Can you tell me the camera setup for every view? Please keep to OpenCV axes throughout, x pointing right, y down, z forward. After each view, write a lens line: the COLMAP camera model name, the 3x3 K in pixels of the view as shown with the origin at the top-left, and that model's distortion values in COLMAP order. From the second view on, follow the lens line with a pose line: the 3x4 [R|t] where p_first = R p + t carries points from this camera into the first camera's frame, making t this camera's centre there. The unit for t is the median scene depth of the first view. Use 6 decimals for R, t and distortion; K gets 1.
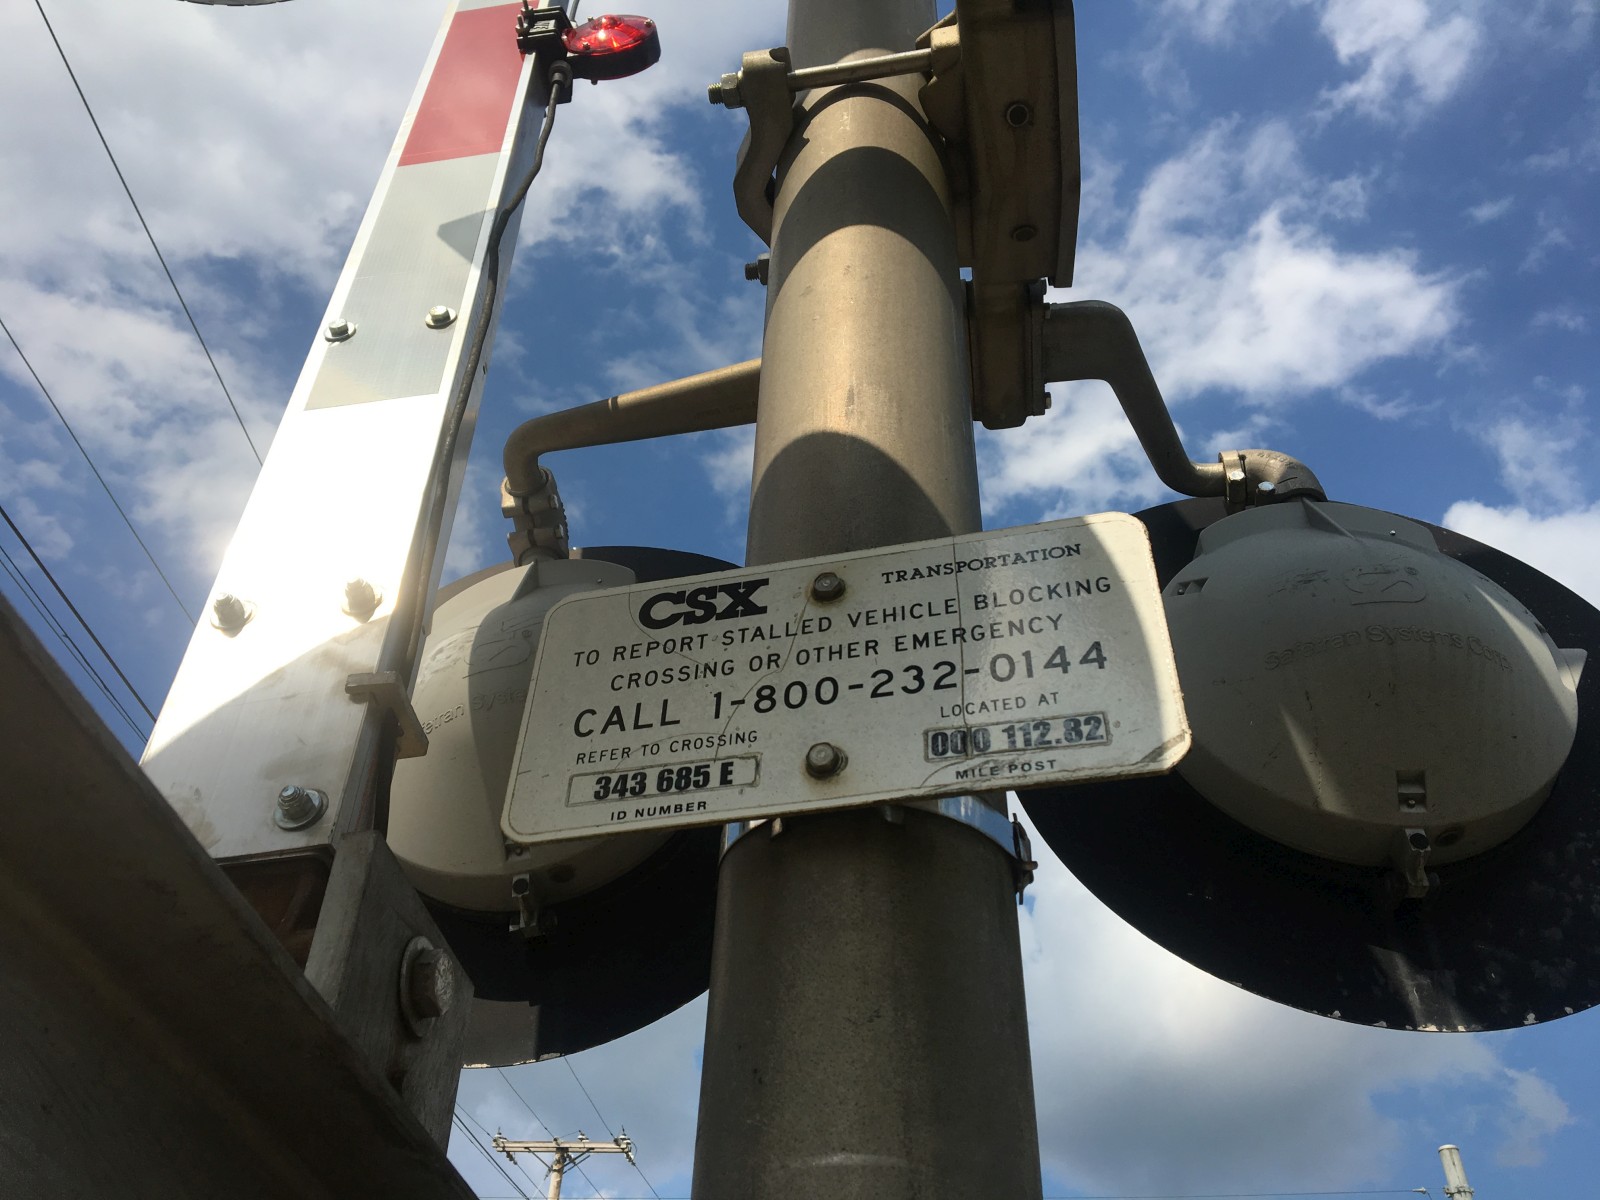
lens RADIAL K [[1362.0, 0, 759.3], [0, 1362.0, 571.4], [0, 0, 1]] dist [0.063894, -0.081124]
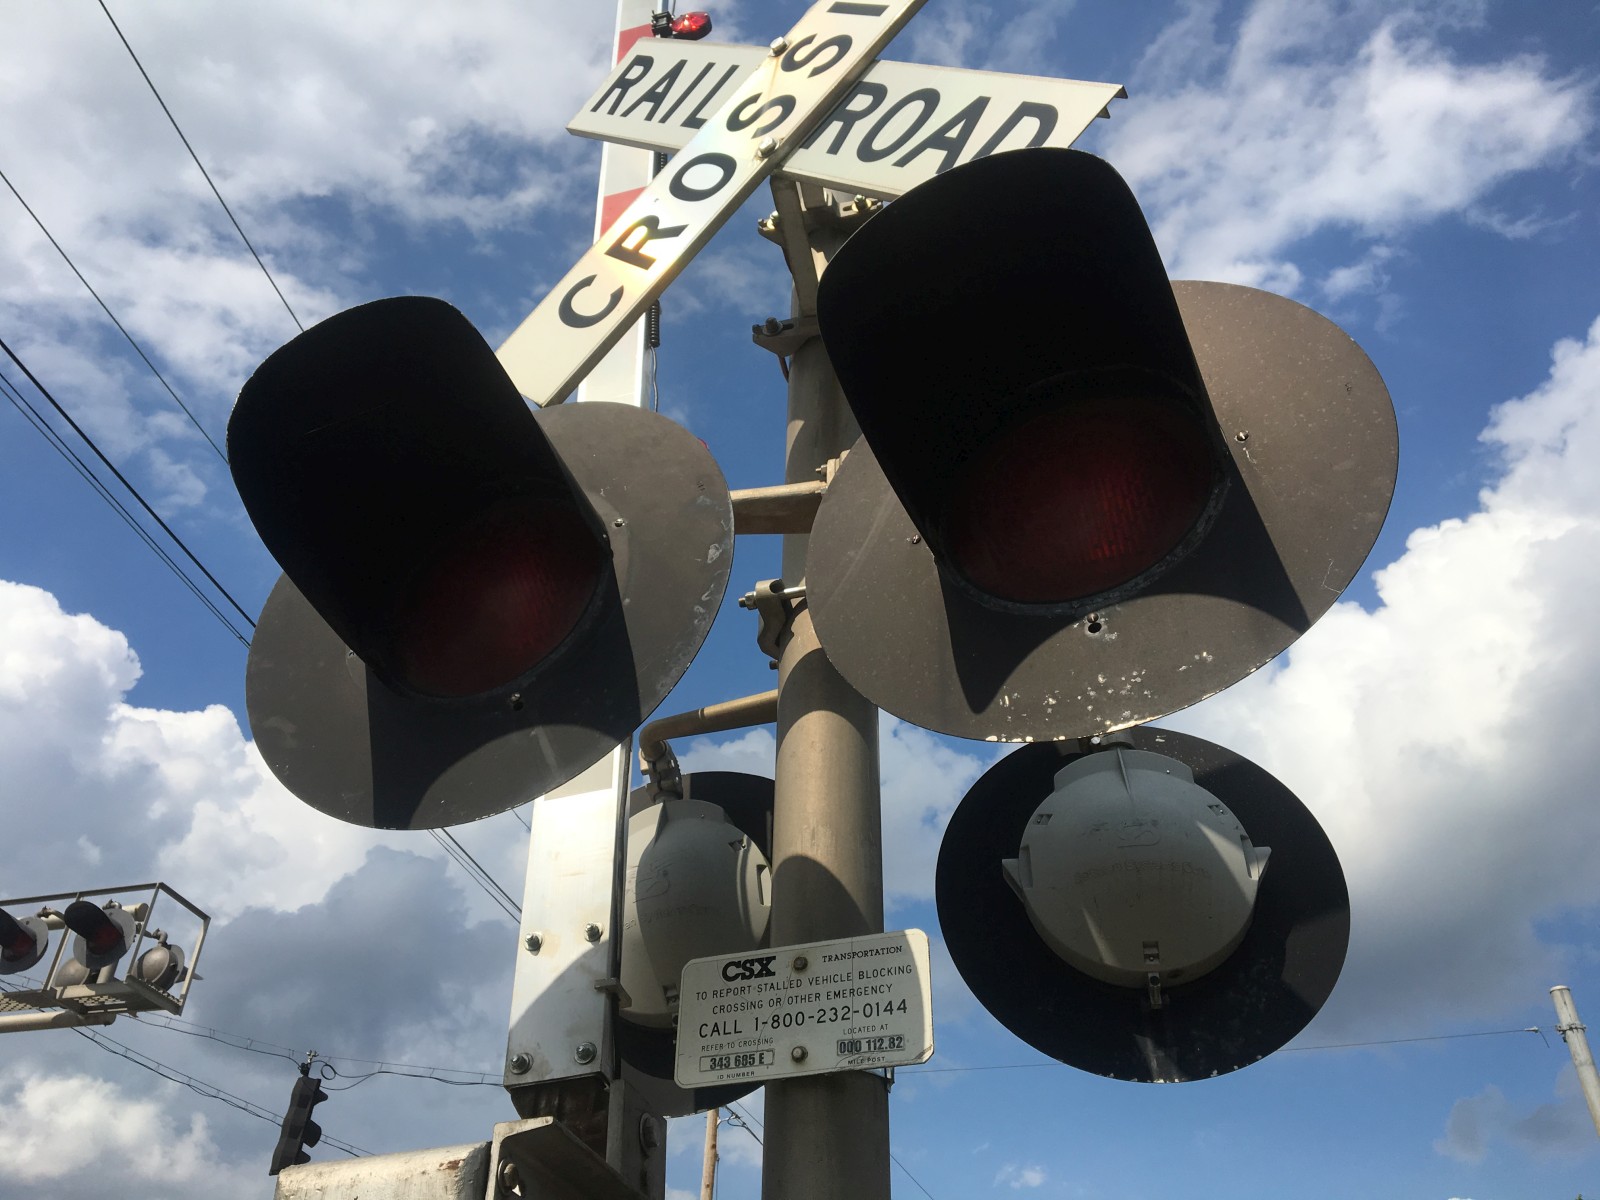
lens RADIAL K [[1362.0, 0, 785.8], [0, 1362.0, 600.9], [0, 0, 1]] dist [0.063894, -0.081124]
pose [[0.994575, -0.076771, -0.070197, 0.122489], [0.083740, 0.991212, 0.102405, -0.437708], [0.061719, -0.107728, 0.992263, -0.655494]]
